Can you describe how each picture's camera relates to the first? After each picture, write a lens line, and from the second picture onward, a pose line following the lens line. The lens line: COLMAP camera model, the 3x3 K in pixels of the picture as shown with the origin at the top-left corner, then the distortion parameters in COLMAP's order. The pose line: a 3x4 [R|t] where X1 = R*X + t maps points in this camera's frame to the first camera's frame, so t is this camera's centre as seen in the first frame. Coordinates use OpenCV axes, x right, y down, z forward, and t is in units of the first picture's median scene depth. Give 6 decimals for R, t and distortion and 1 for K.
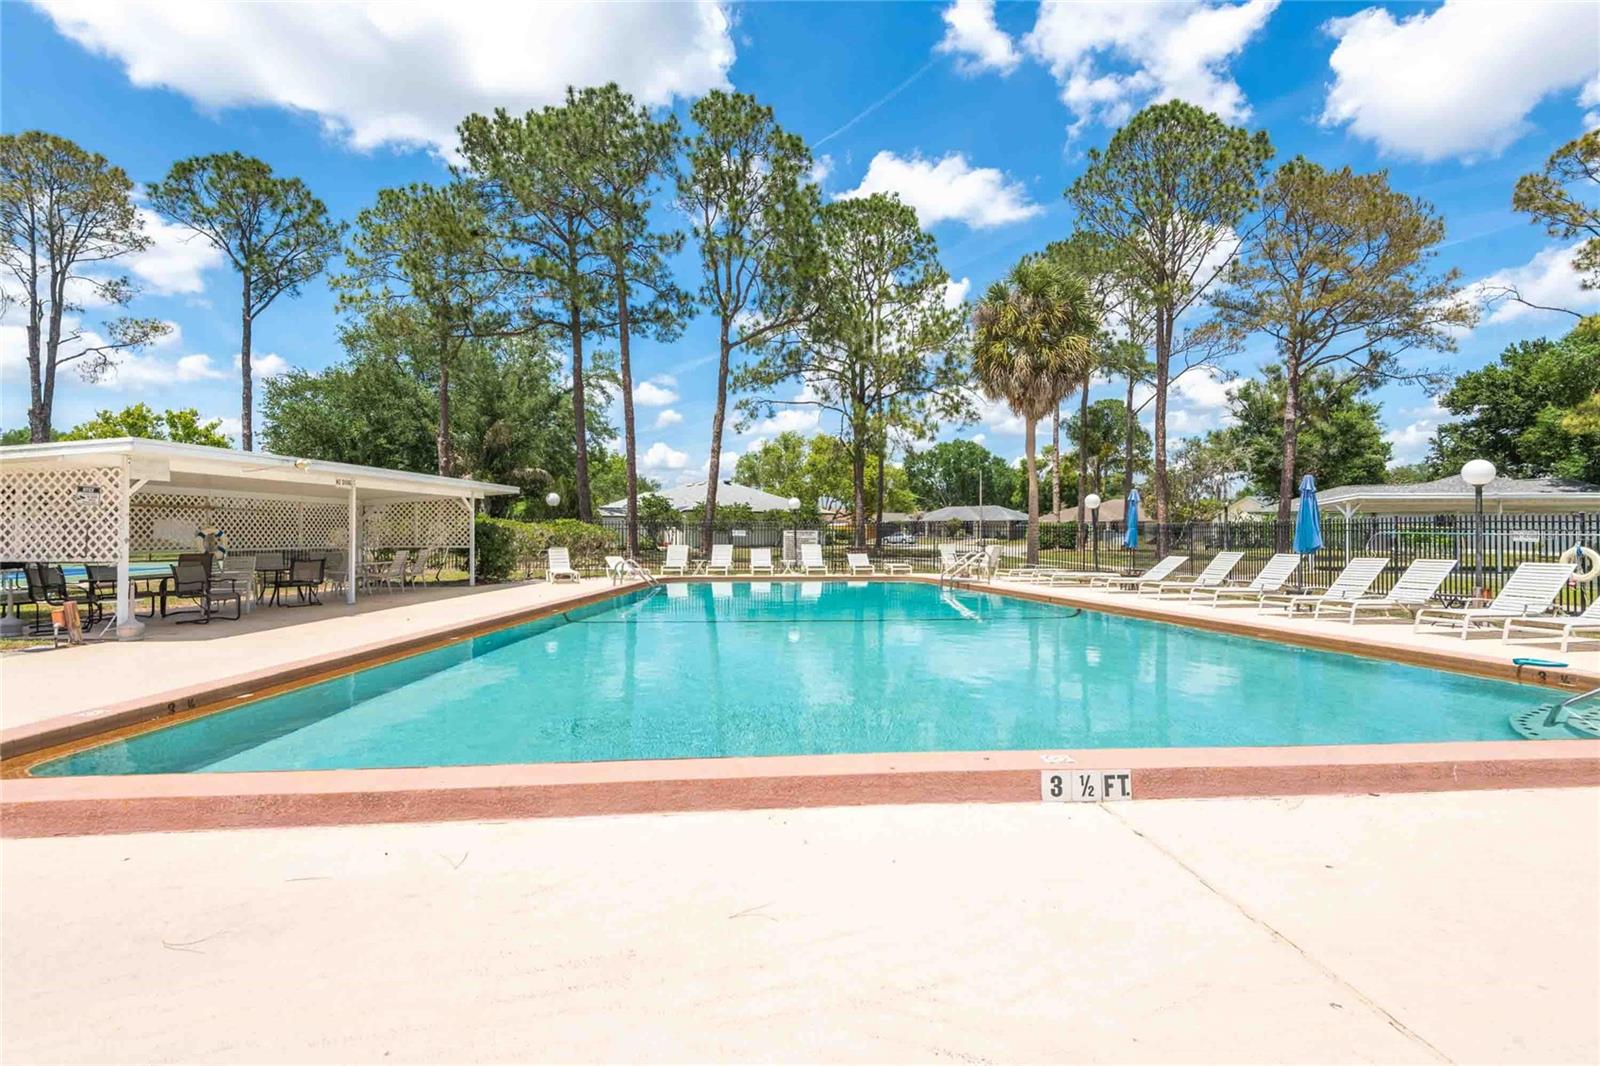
lens RADIAL K [[877.7, 0, 800.0], [0, 877.7, 533.0], [0, 0, 1]] dist [-0.002770, -0.000102]
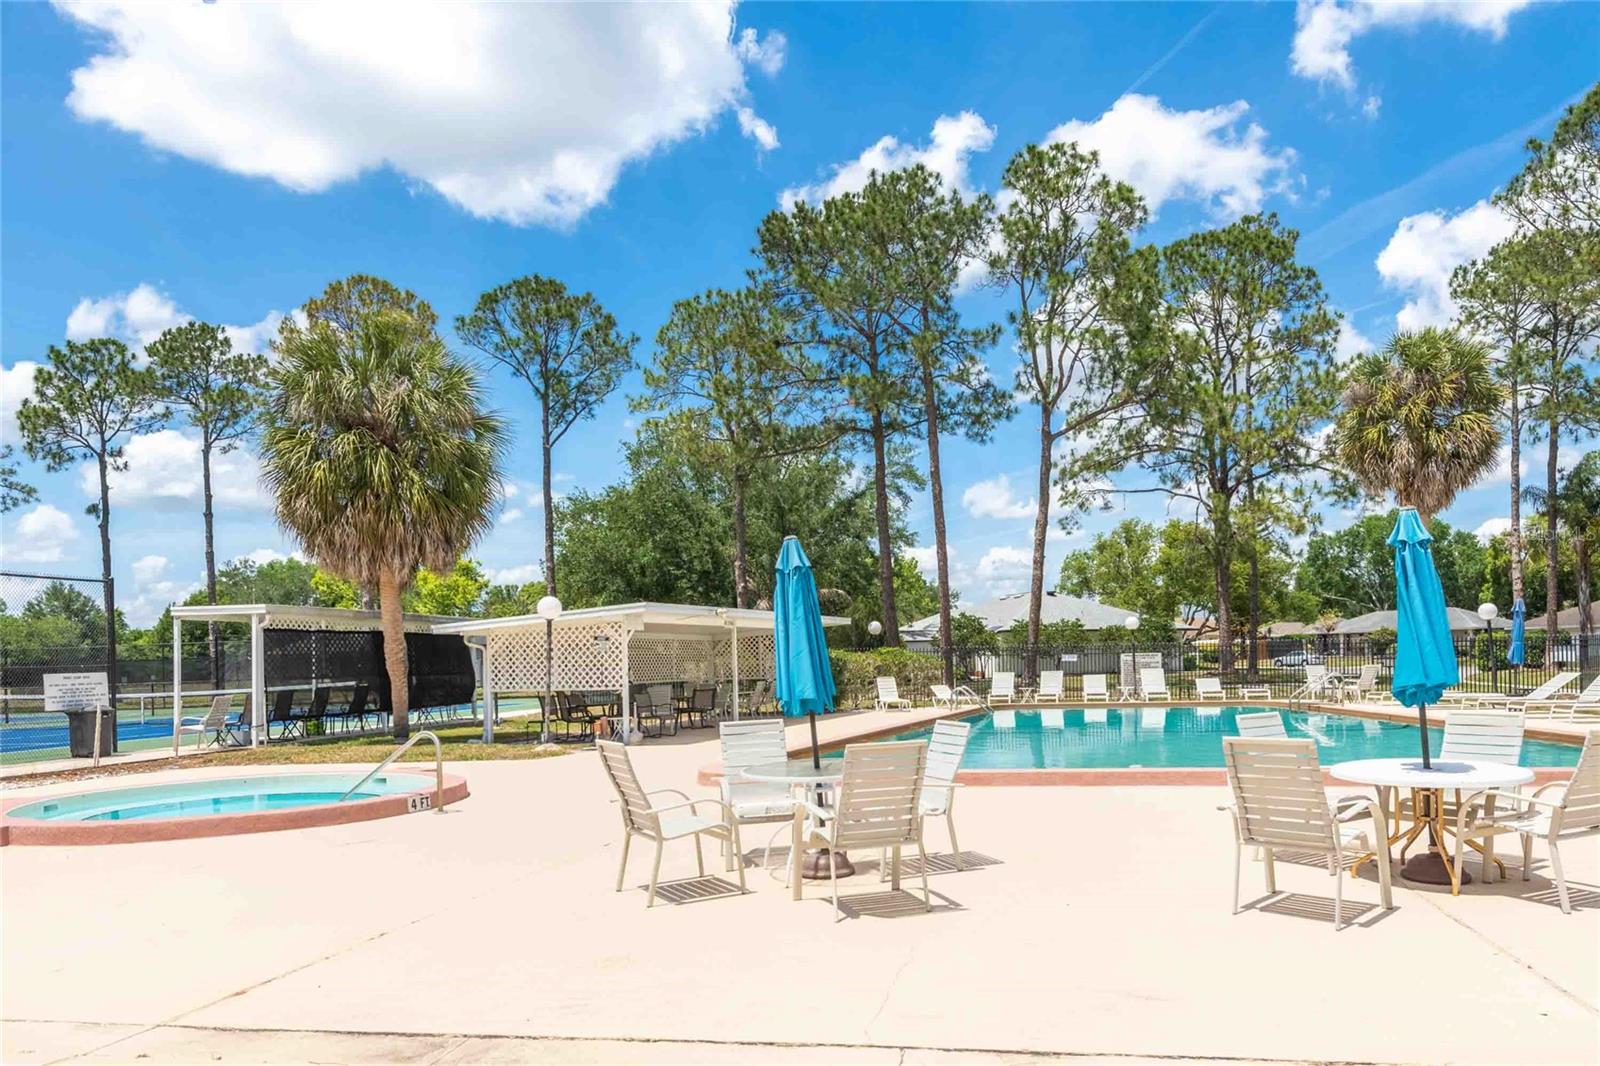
lens RADIAL K [[1645.1, 0, 801.6], [0, 1645.1, 636.1], [0, 0, 1]] dist [0.157047, -0.326789]
pose [[0.974660, -0.025660, -0.222214, 0.036221], [0.022921, 0.999626, -0.014897, -0.003067], [0.222513, 0.009426, 0.974884, -0.656386]]
